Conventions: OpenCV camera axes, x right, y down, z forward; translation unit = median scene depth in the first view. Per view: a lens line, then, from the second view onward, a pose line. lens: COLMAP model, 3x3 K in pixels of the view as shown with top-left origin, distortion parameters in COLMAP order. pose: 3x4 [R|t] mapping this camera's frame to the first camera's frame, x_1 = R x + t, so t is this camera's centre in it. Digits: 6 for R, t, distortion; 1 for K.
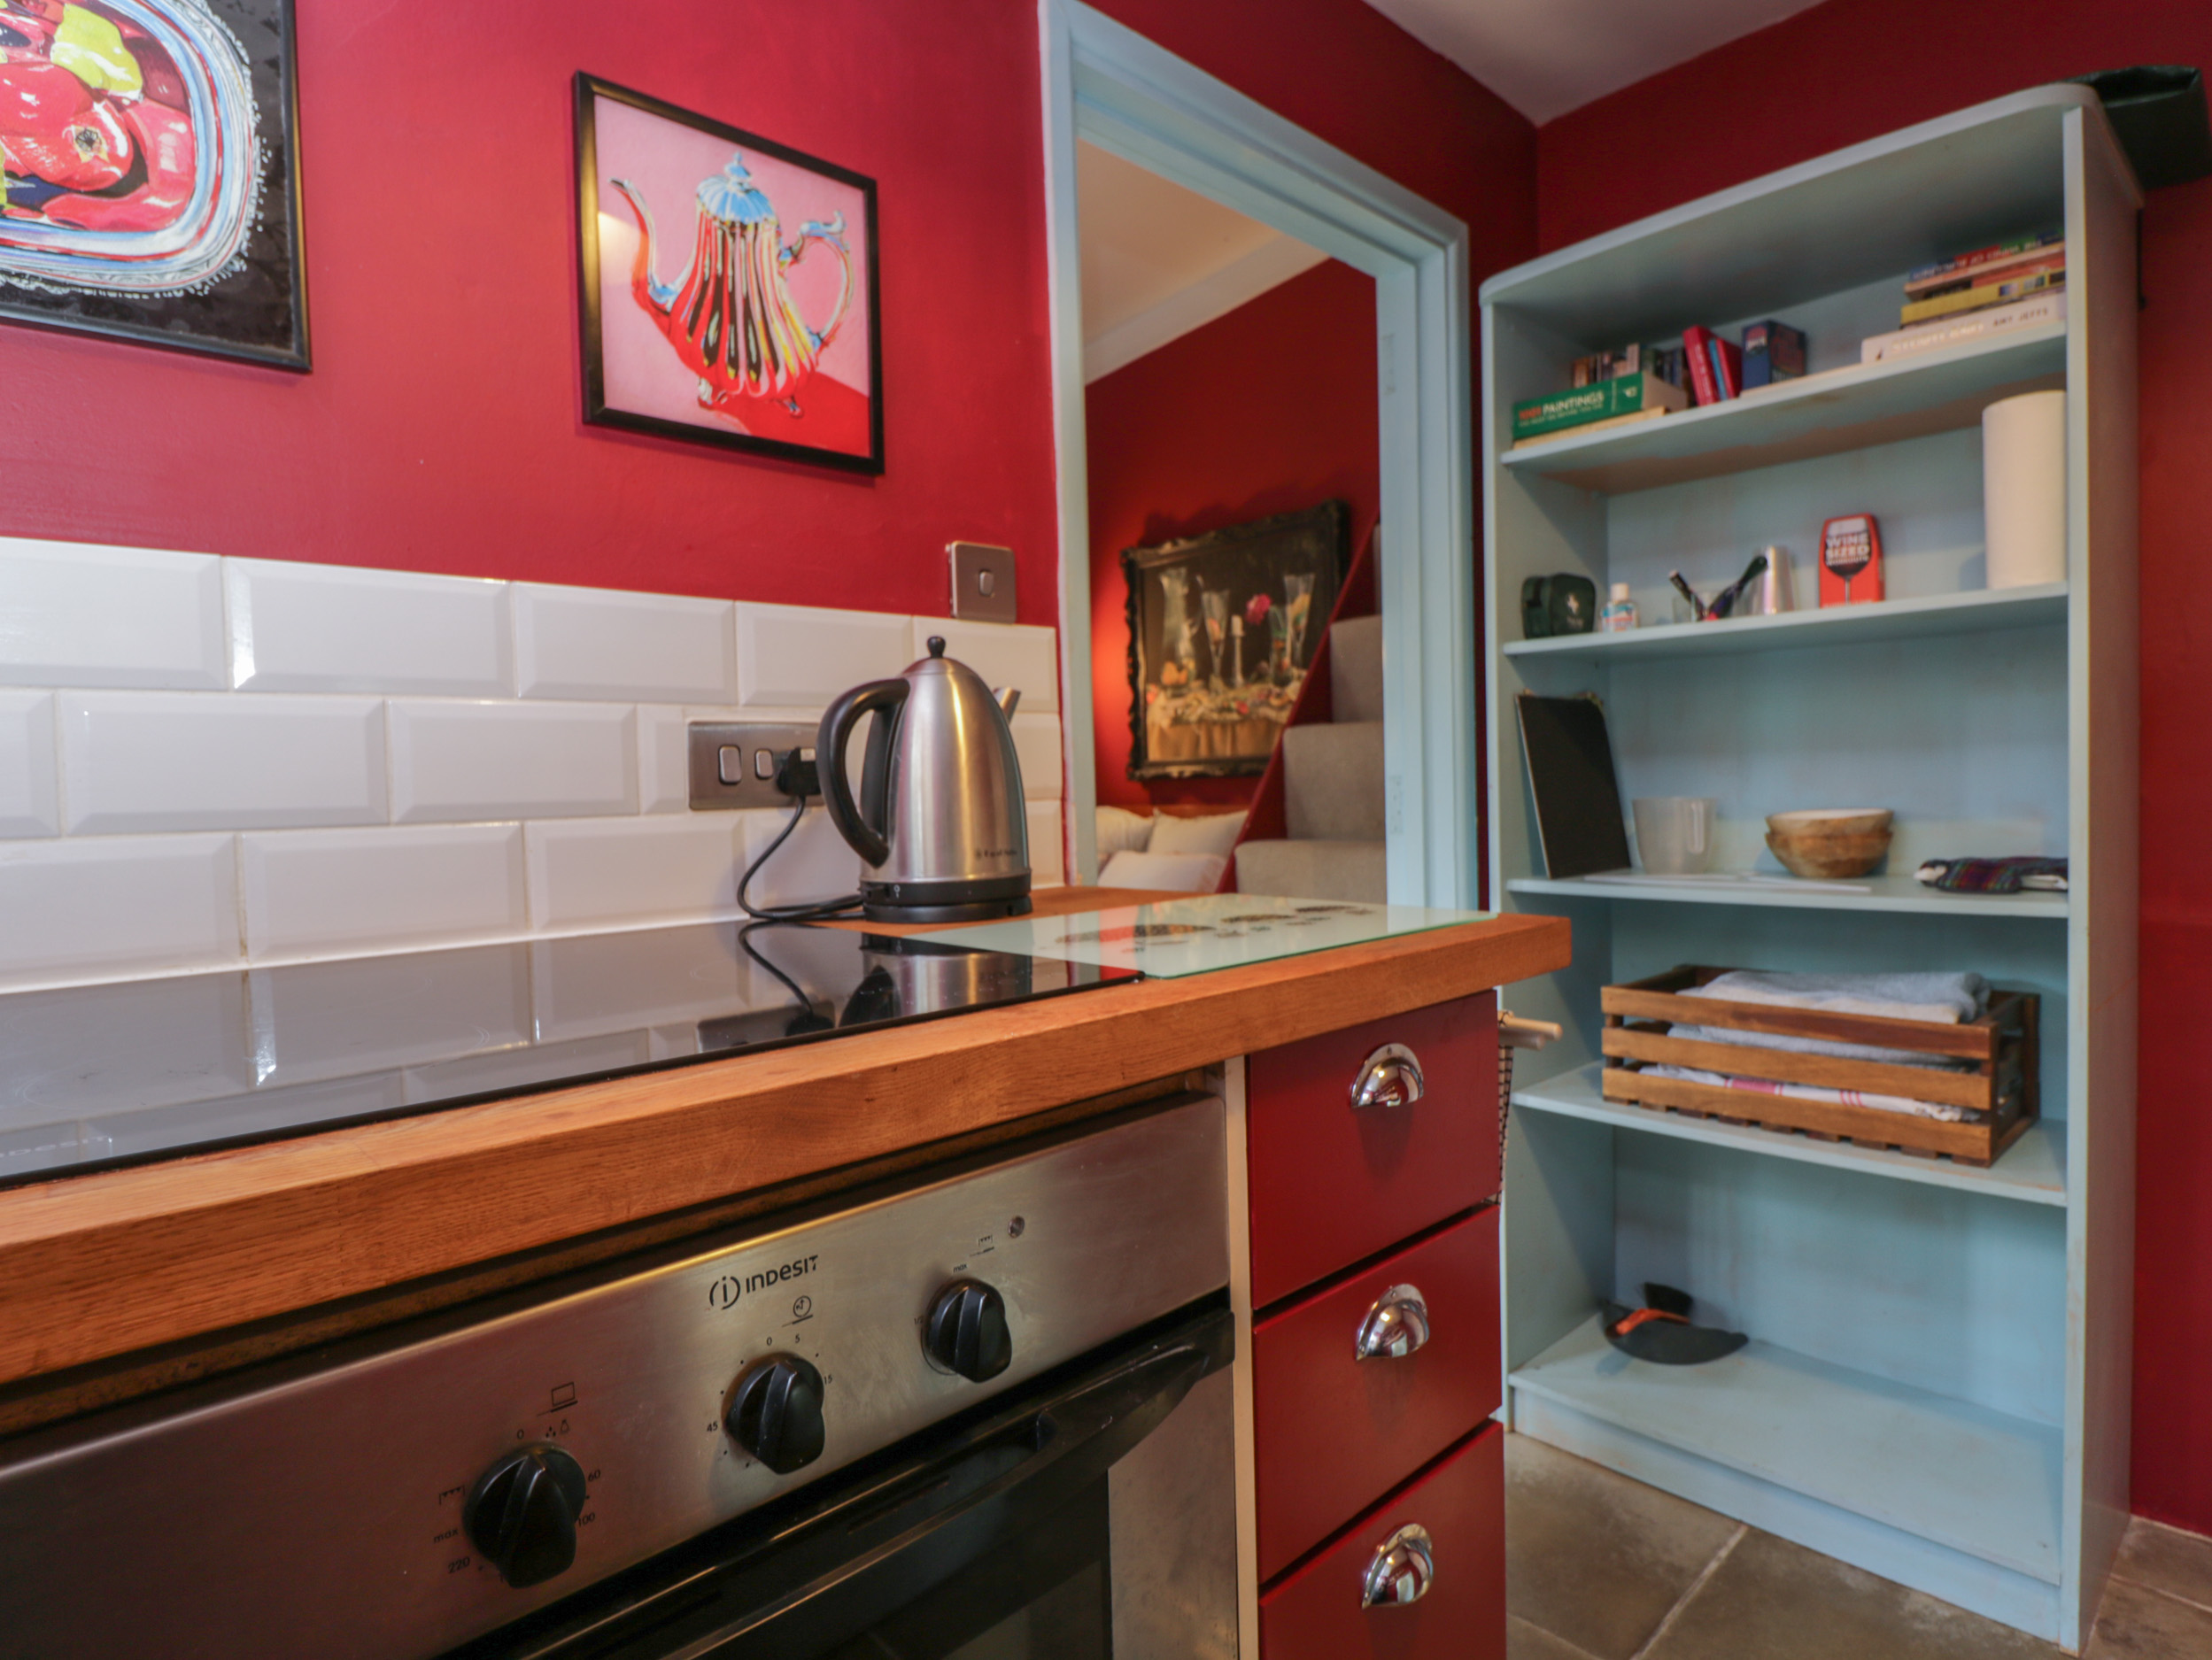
lens RADIAL K [[1245.8, 0, 1111.7], [0, 1245.8, 840.6], [0, 0, 1]] dist [-0.000342, -0.011484]
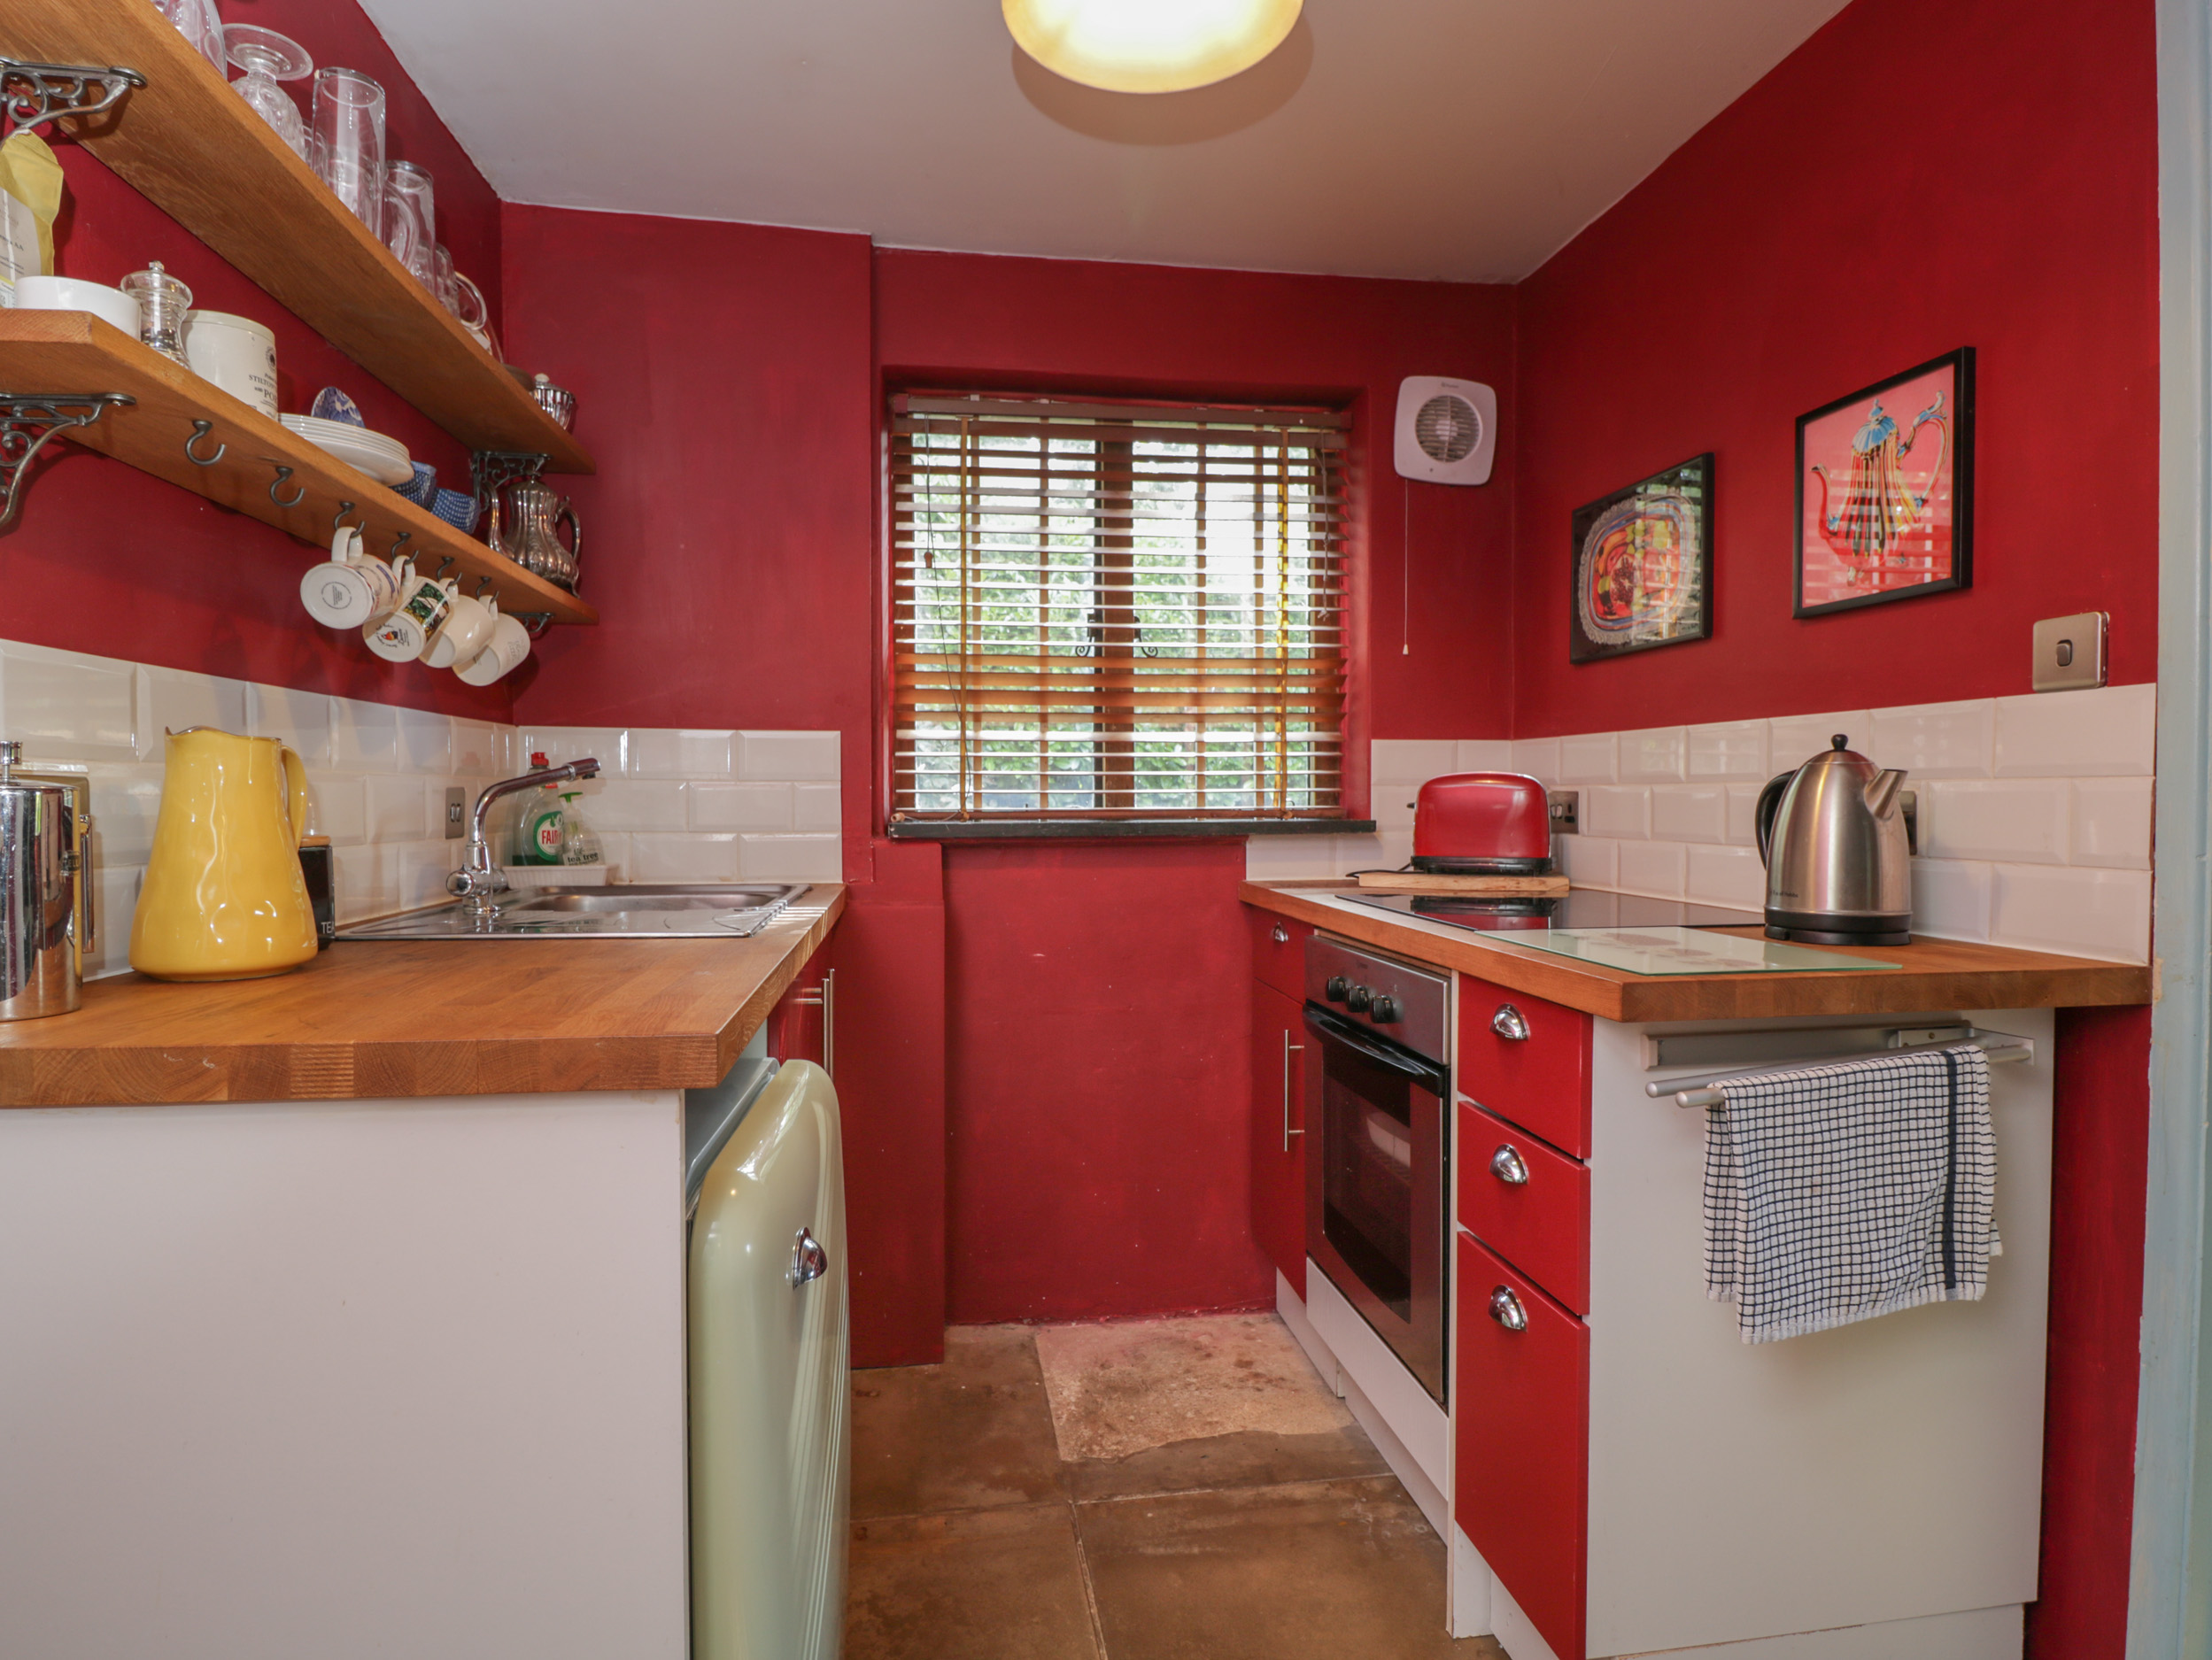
lens RADIAL K [[1245.8, 0, 1109.5], [0, 1245.8, 816.9], [0, 0, 1]] dist [-0.000342, -0.011484]
pose [[-0.568693, 0.039149, -0.821618, 1.407615], [-0.021673, 0.997807, 0.062546, -0.141767], [0.822264, 0.053377, -0.566597, 1.112587]]
